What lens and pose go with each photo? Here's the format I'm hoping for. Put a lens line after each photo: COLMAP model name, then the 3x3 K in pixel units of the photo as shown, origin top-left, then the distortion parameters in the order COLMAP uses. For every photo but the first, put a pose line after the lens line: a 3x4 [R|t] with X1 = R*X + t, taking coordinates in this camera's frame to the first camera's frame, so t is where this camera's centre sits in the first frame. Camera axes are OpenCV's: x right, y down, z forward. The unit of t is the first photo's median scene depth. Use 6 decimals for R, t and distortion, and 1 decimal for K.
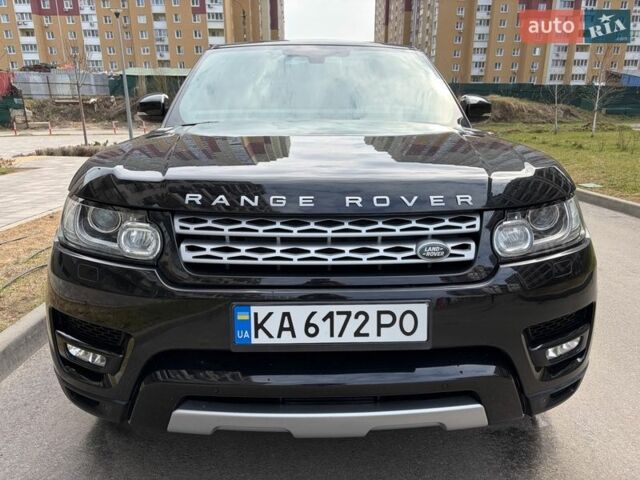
lens RADIAL K [[486.6, 0, 320.5], [0, 486.6, 243.8], [0, 0, 1]] dist [0.048038, -0.049539]
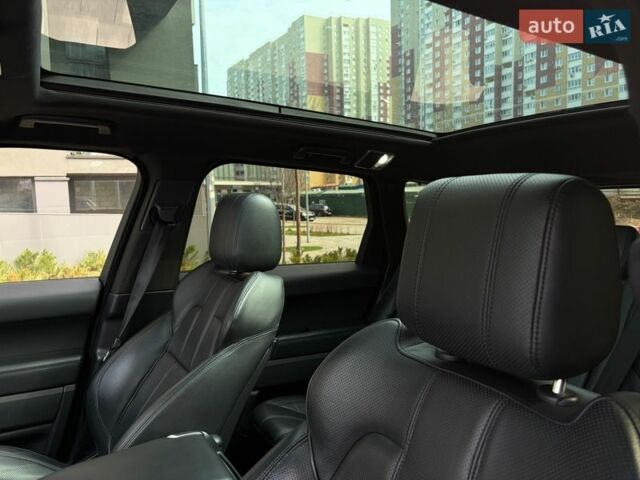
lens RADIAL K [[486.6, 0, 321.0], [0, 486.6, 234.2], [0, 0, 1]] dist [0.048038, -0.049539]
pose [[0.471370, 0.063074, -0.879677, 0.219861], [-0.240394, 0.968860, -0.059345, -0.315514], [0.848541, 0.239442, 0.471854, 0.985638]]
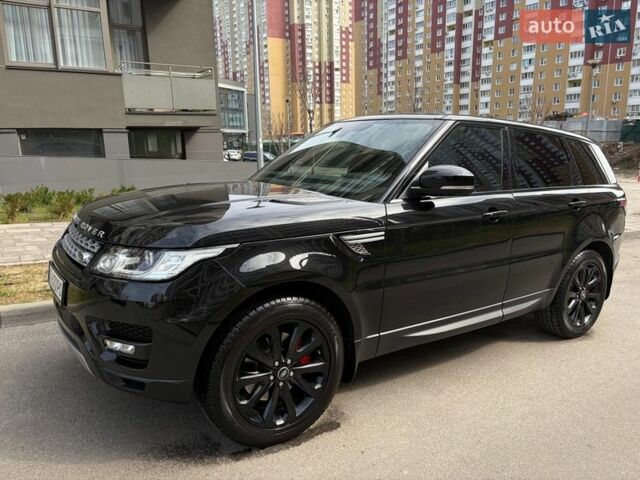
lens RADIAL K [[486.6, 0, 324.4], [0, 486.6, 242.7], [0, 0, 1]] dist [0.048038, -0.049539]
pose [[0.550096, 0.164506, -0.818738, 0.840649], [-0.235158, 0.971247, 0.037151, -0.120813], [0.801308, 0.172097, 0.572964, 0.257201]]
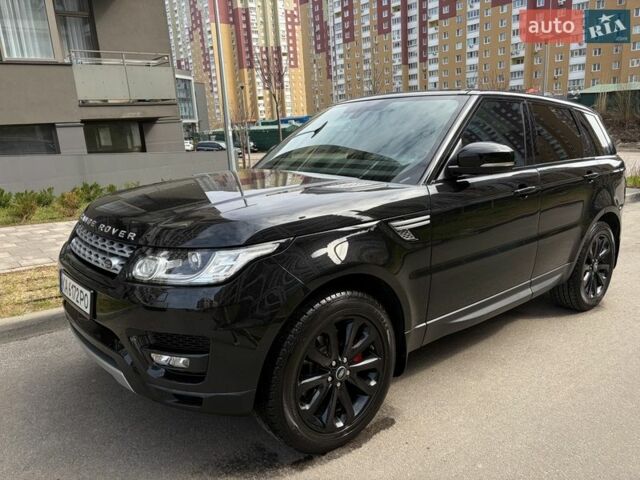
lens RADIAL K [[486.6, 0, 321.7], [0, 486.6, 243.0], [0, 0, 1]] dist [0.048038, -0.049539]
pose [[0.624495, 0.150324, -0.766426, 0.725005], [-0.178015, 0.982870, 0.047727, -0.096857], [0.760471, 0.106630, 0.640558, 0.188148]]
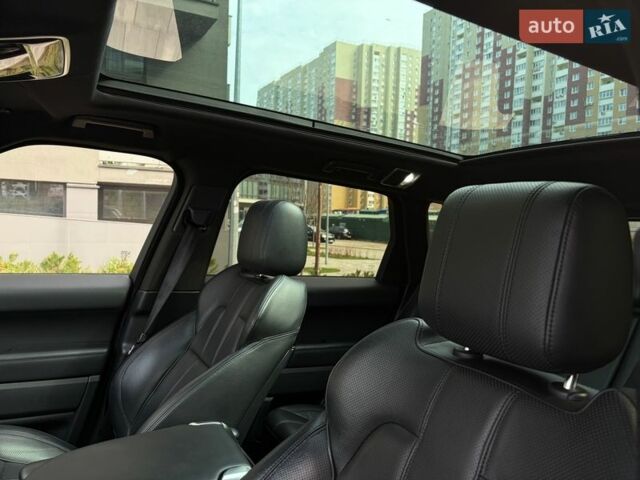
lens RADIAL K [[486.6, 0, 320.6], [0, 486.6, 237.2], [0, 0, 1]] dist [0.048038, -0.049539]
pose [[0.431951, 0.055636, -0.900179, 0.229264], [-0.303133, 0.948986, -0.086806, -0.304751], [0.849428, 0.310370, 0.426780, 0.979258]]
